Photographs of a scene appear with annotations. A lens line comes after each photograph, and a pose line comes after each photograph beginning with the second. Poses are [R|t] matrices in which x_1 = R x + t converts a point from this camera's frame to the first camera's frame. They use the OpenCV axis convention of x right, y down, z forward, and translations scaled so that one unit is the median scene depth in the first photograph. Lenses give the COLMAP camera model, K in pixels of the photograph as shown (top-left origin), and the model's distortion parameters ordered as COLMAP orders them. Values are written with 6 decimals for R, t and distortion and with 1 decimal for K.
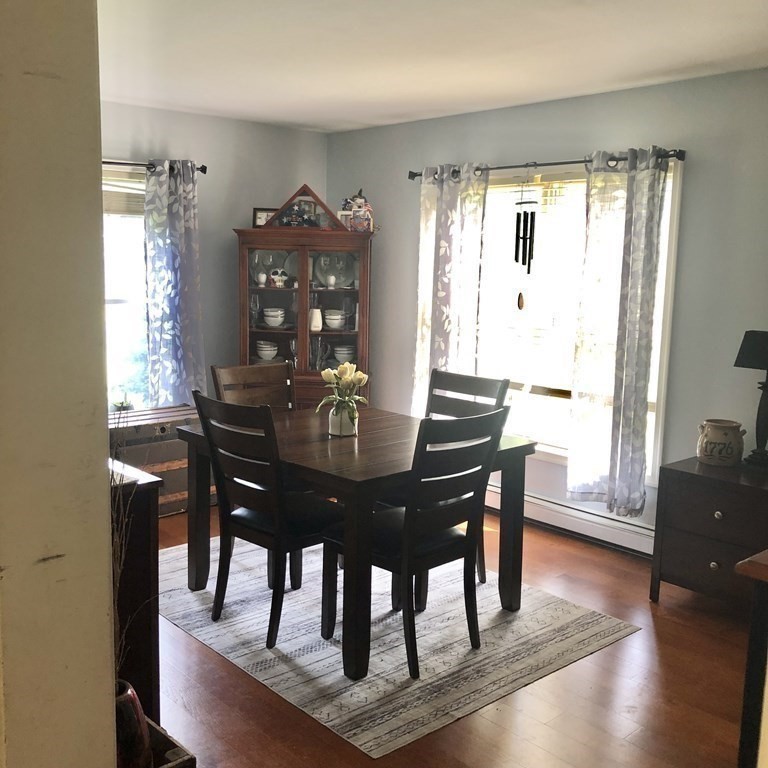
lens RADIAL K [[848.1, 0, 381.3], [0, 848.1, 387.2], [0, 0, 1]] dist [0.021152, 0.000000]
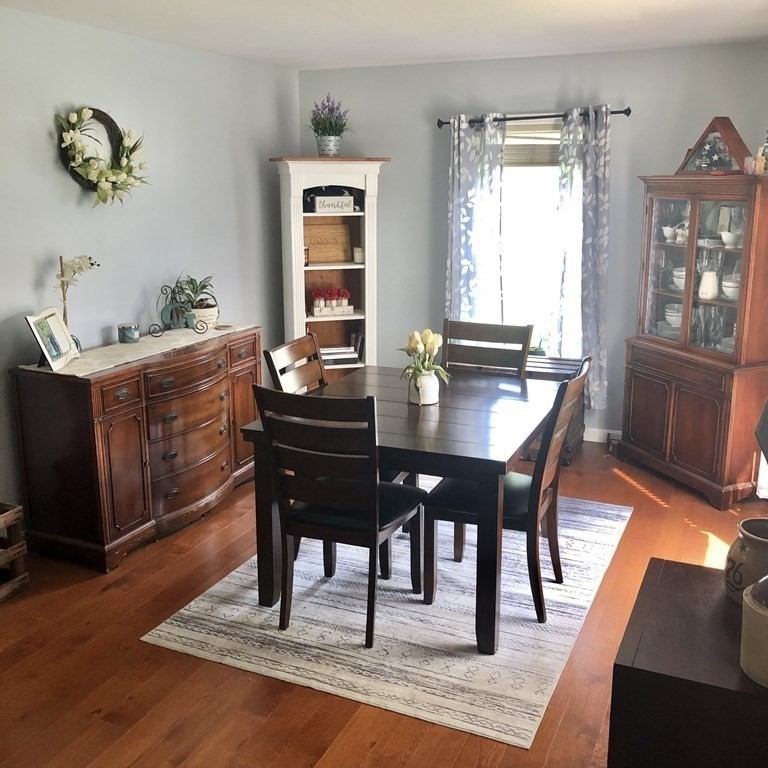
lens RADIAL K [[848.1, 0, 380.3], [0, 848.1, 380.3], [0, 0, 1]] dist [0.021152, 0.000000]
pose [[0.396322, 0.186724, -0.898923, 0.580591], [-0.127966, 0.980778, 0.147308, -0.073897], [0.909150, 0.056650, 0.412598, 0.401659]]
